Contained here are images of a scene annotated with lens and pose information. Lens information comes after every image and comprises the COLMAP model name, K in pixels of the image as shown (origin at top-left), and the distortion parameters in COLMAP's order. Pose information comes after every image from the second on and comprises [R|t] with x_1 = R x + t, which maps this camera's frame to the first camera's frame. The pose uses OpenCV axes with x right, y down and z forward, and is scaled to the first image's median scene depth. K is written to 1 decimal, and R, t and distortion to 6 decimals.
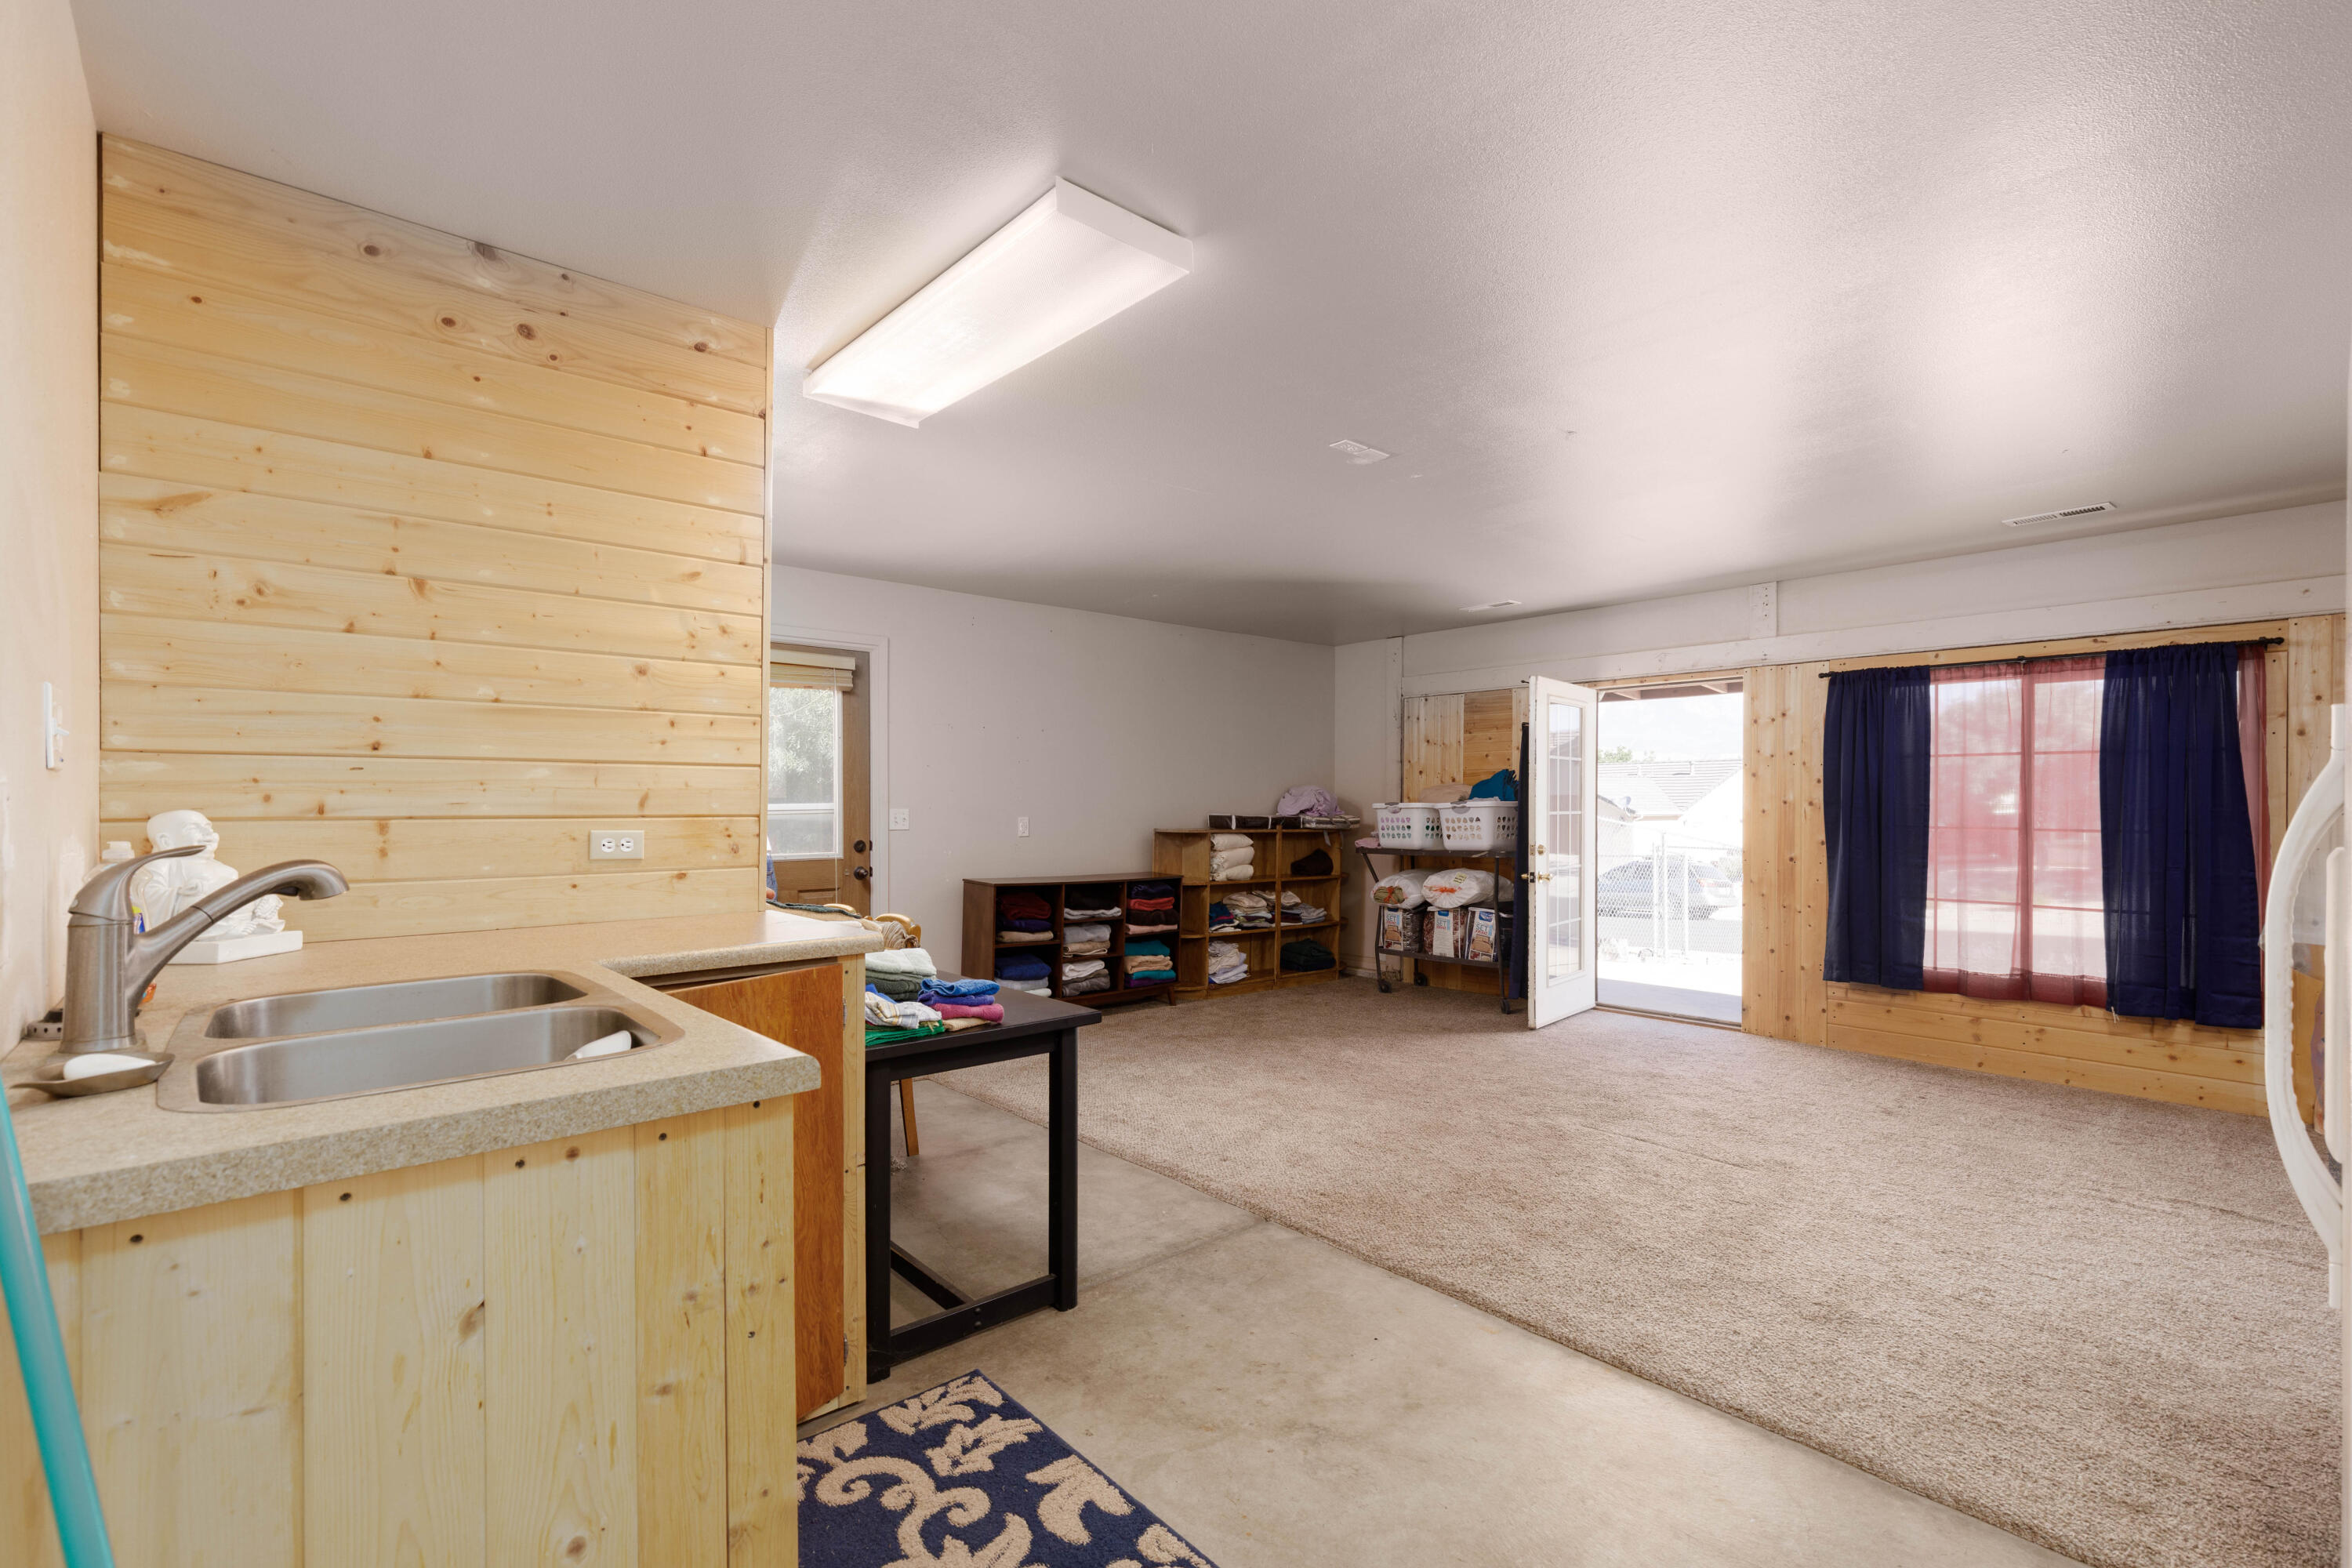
lens RADIAL K [[1044.0, 0, 1177.9], [0, 1044.0, 805.0], [0, 0, 1]] dist [0.009447, -0.005292]
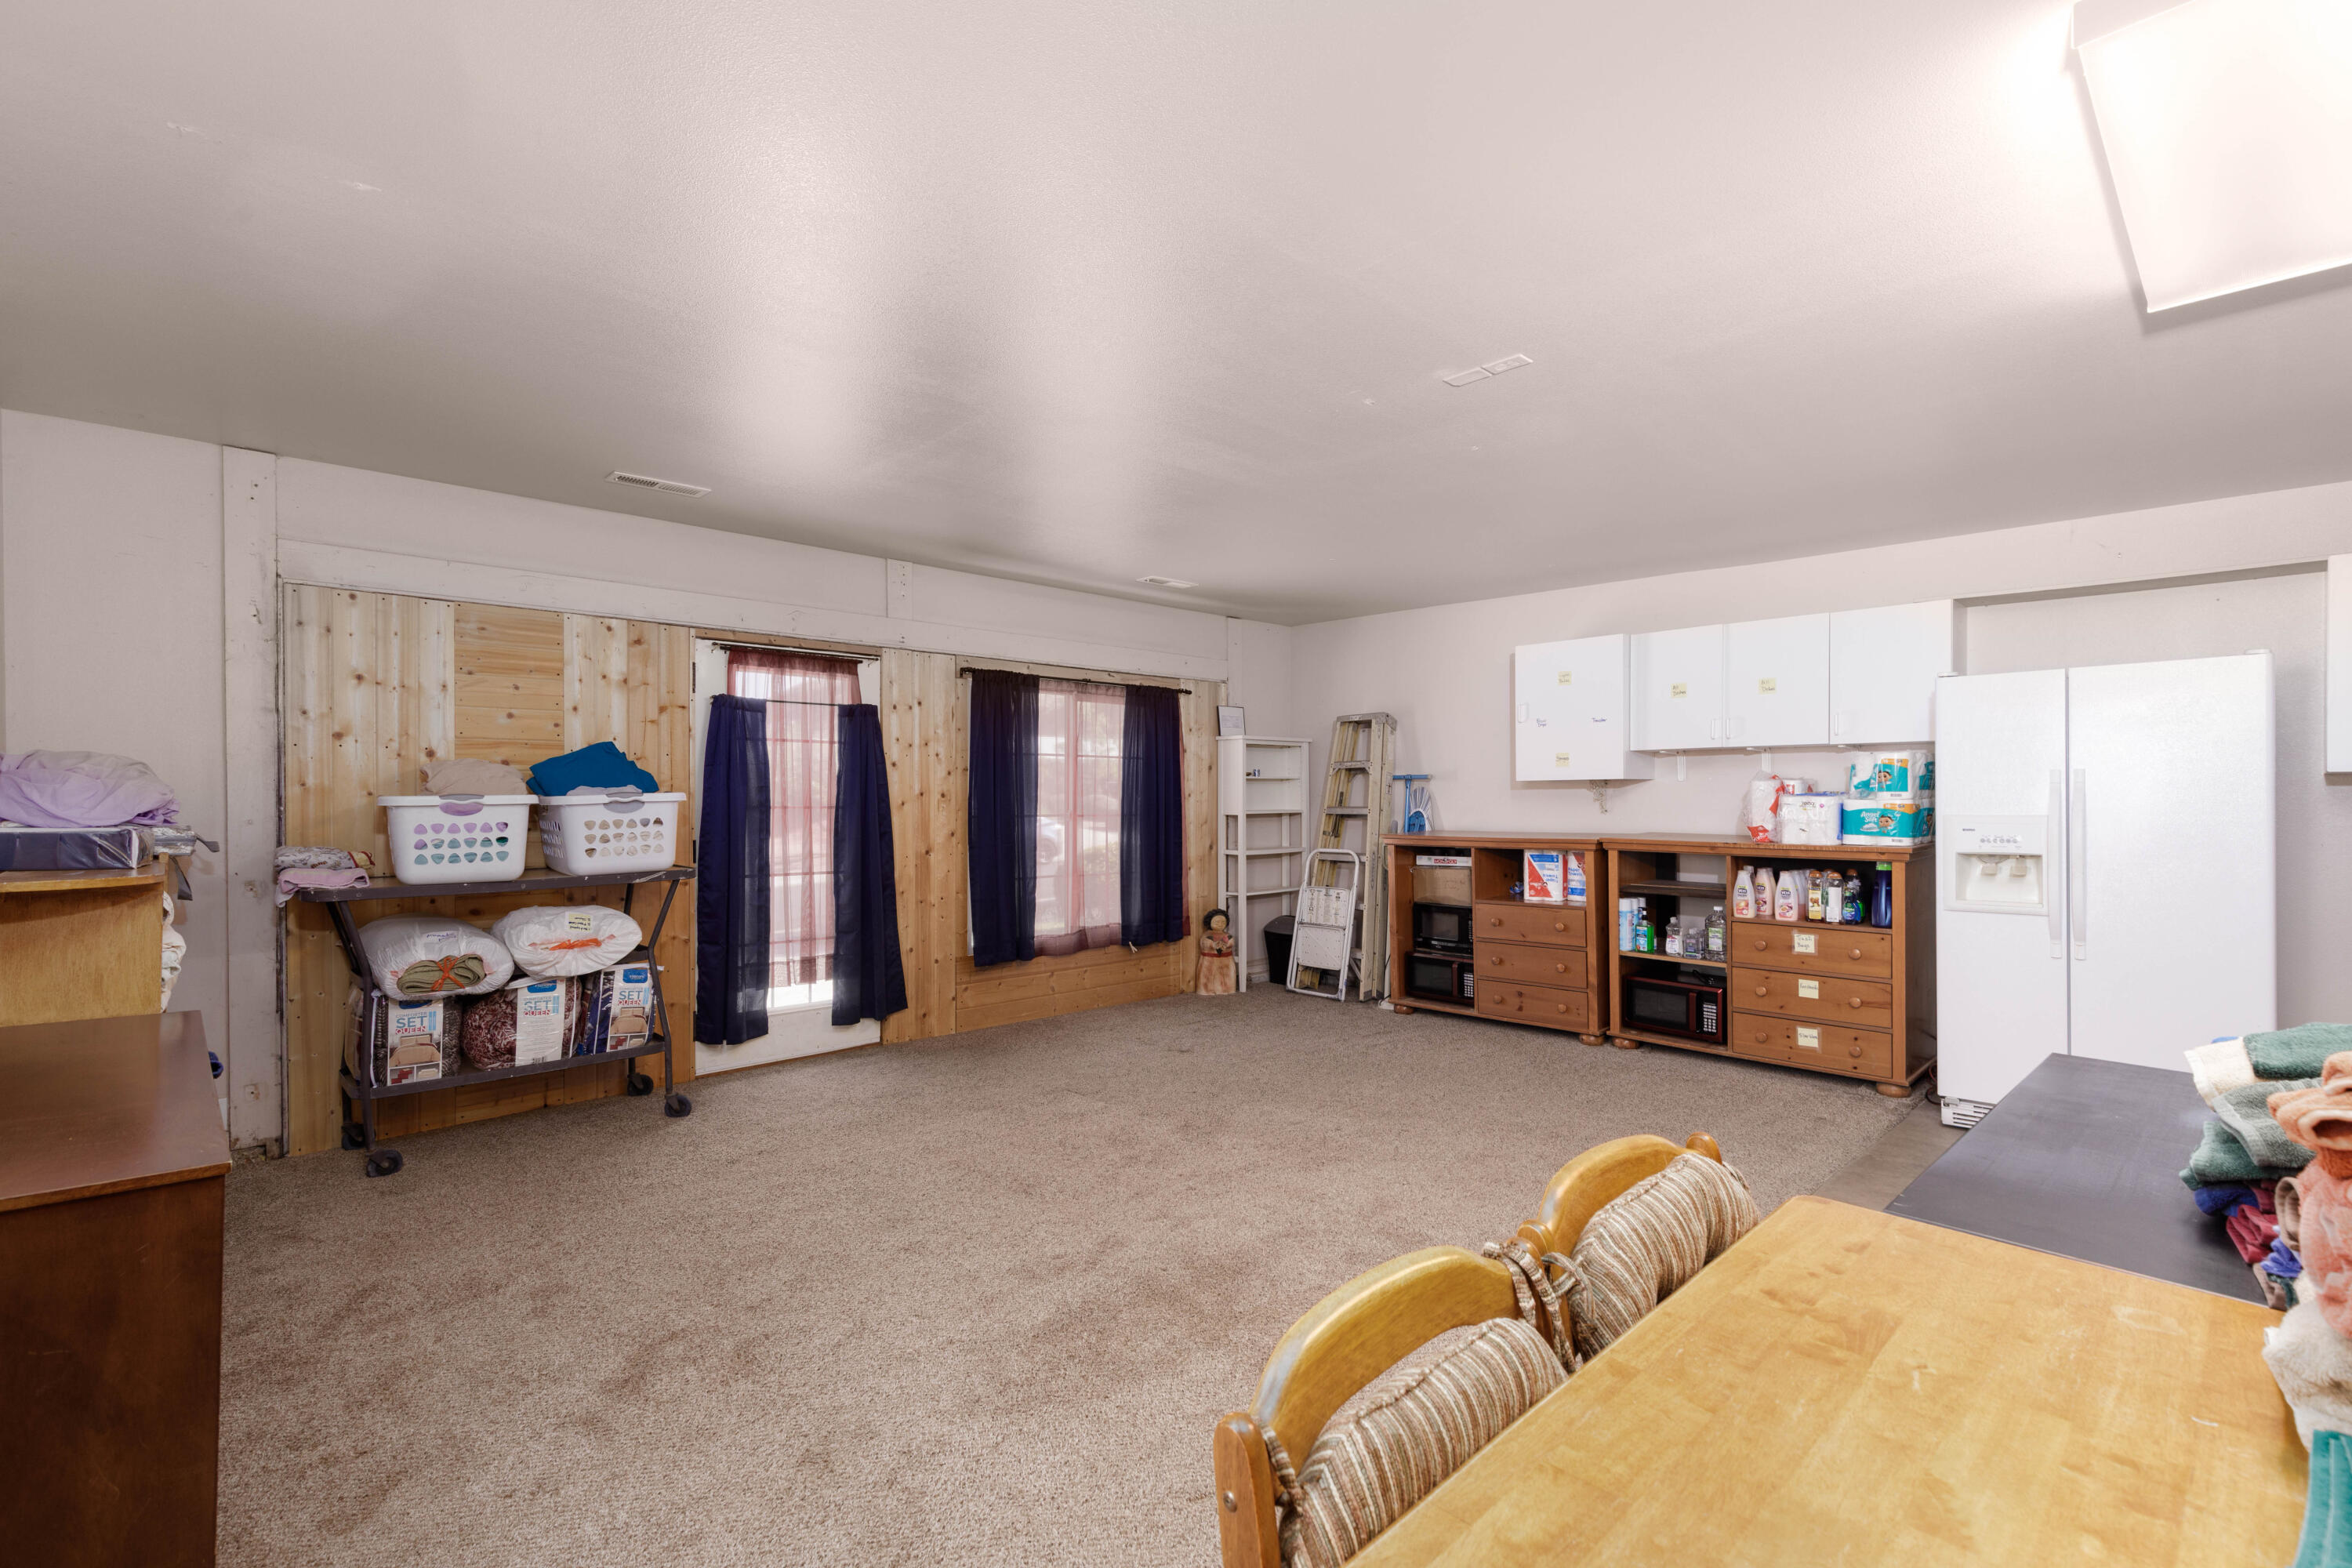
lens RADIAL K [[1044.0, 0, 1177.9], [0, 1044.0, 805.0], [0, 0, 1]] dist [0.009447, -0.005292]
pose [[-0.041067, -0.011435, 0.999091, -0.351498], [0.001586, 0.999933, 0.011510, -0.002676], [-0.999155, 0.002057, -0.041046, 0.712317]]
